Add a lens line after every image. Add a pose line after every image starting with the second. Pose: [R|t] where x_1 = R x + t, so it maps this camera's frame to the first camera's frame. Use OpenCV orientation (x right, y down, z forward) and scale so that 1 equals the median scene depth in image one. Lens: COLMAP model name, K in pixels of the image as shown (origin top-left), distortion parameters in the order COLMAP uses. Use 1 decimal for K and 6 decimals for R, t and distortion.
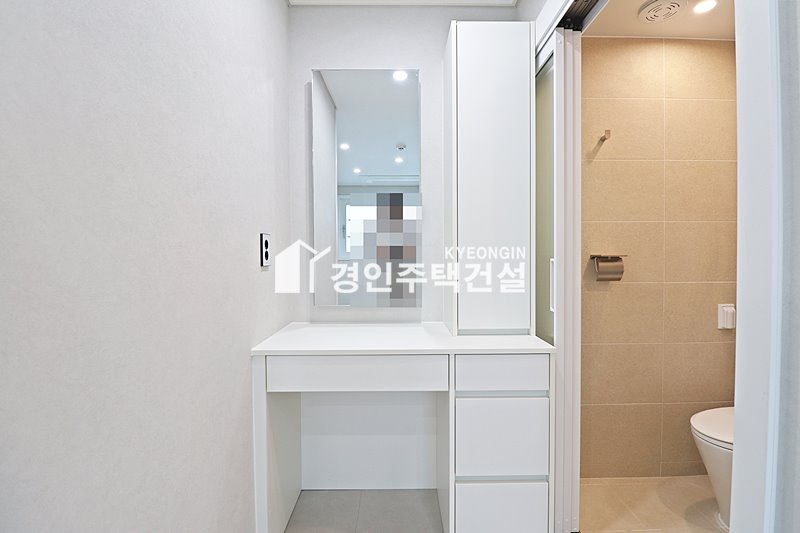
lens RADIAL K [[370.7, 0, 400.0], [0, 370.7, 262.0], [0, 0, 1]] dist [-0.001531, -0.011621]
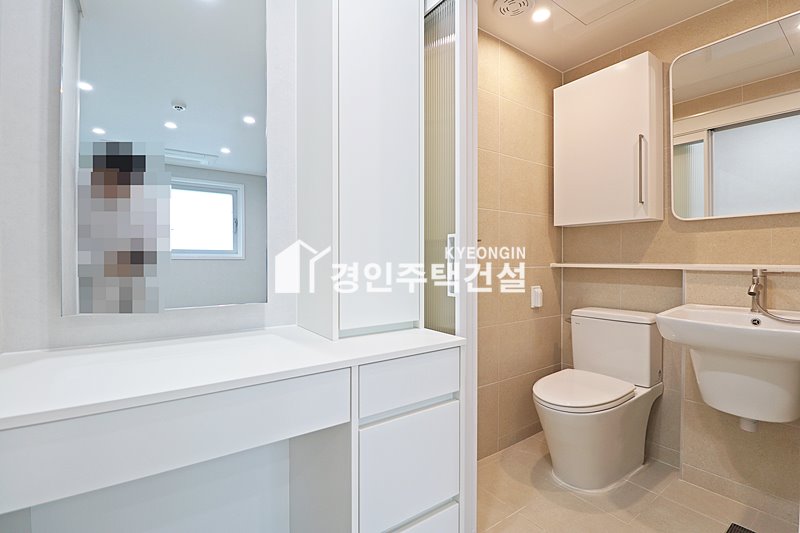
lens RADIAL K [[370.7, 0, 404.7], [0, 370.7, 263.2], [0, 0, 1]] dist [-0.001531, -0.011621]
pose [[0.817415, -0.001626, 0.576046, -0.130282], [0.007224, 0.999946, -0.007428, 0.049872], [-0.576003, 0.010233, 0.817383, 0.291579]]
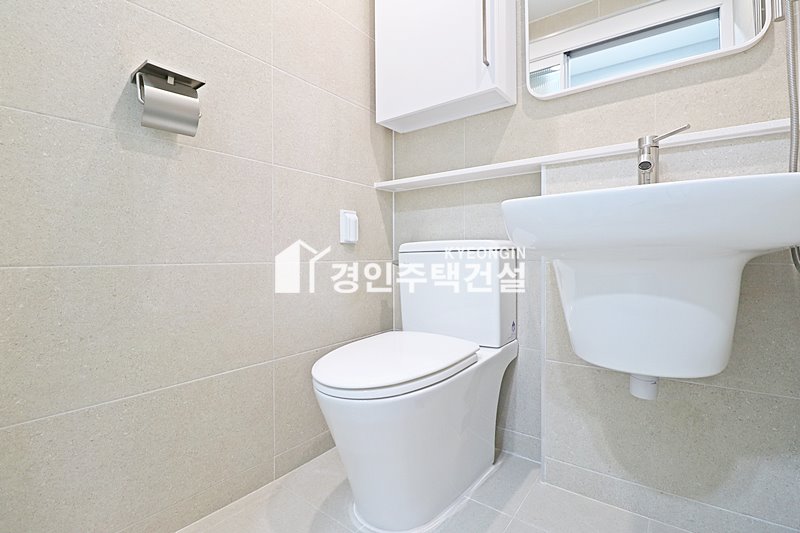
lens RADIAL K [[370.7, 0, 406.5], [0, 370.7, 261.0], [0, 0, 1]] dist [-0.001531, -0.011621]
pose [[0.605634, -0.007387, 0.795709, 0.367348], [0.015649, 0.999874, -0.002629, 0.231290], [-0.795589, 0.014044, 0.605673, 0.461787]]
